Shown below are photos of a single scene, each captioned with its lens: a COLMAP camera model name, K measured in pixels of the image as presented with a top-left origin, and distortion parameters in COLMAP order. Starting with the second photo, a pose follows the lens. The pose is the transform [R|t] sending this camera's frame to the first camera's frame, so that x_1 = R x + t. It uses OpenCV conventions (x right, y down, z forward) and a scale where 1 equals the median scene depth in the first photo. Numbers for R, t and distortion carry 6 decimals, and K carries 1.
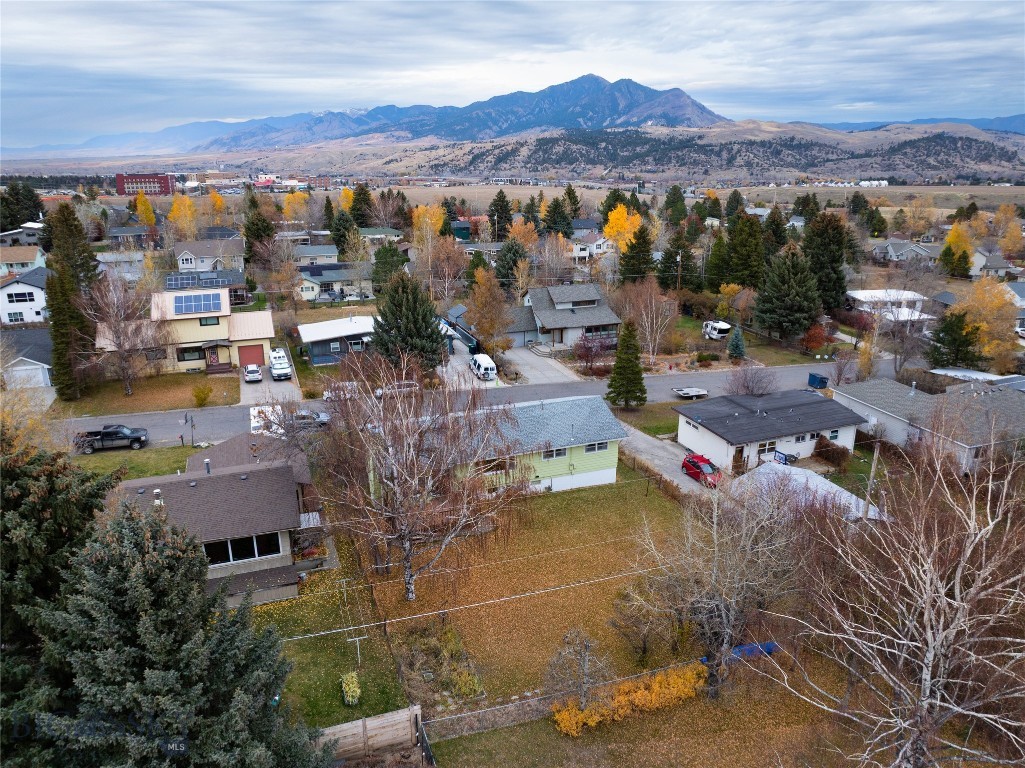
lens RADIAL K [[716.5, 0, 516.5], [0, 716.5, 387.7], [0, 0, 1]] dist [-0.039204, 0.000315]
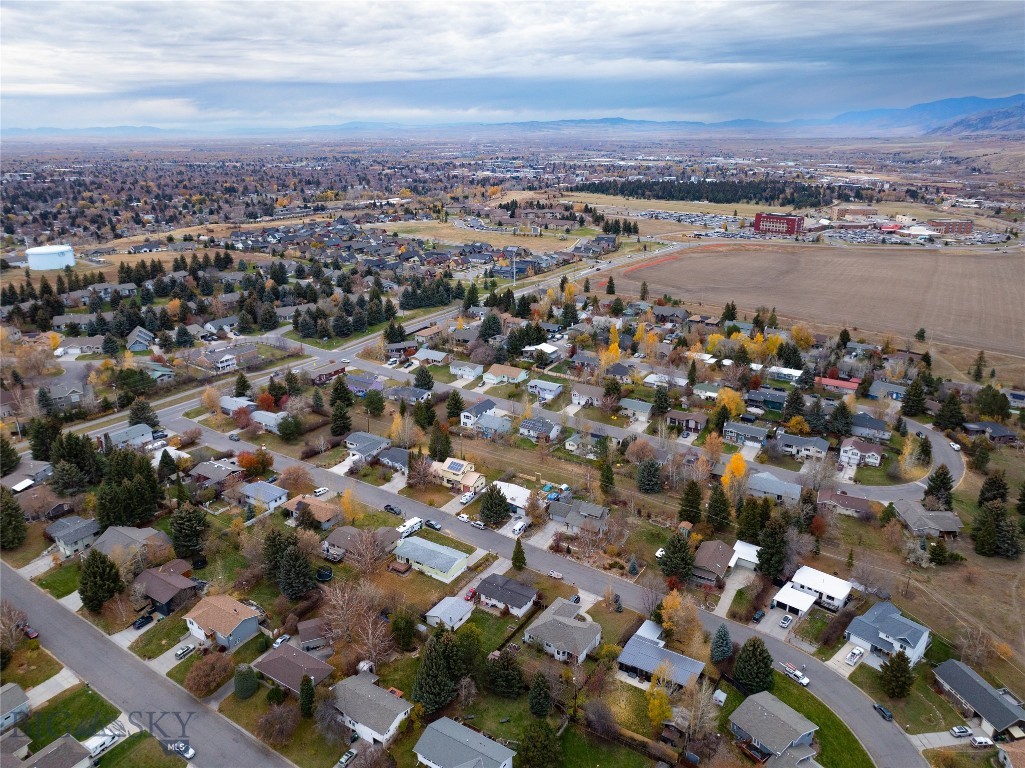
lens RADIAL K [[727.4, 0, 518.2], [0, 727.4, 385.3], [0, 0, 1]] dist [-0.037520, 0.003963]
pose [[0.603165, 0.268537, -0.751053, 0.650033], [-0.246984, 0.958221, 0.144259, -0.328656], [0.758414, 0.098486, 0.644289, -0.260131]]
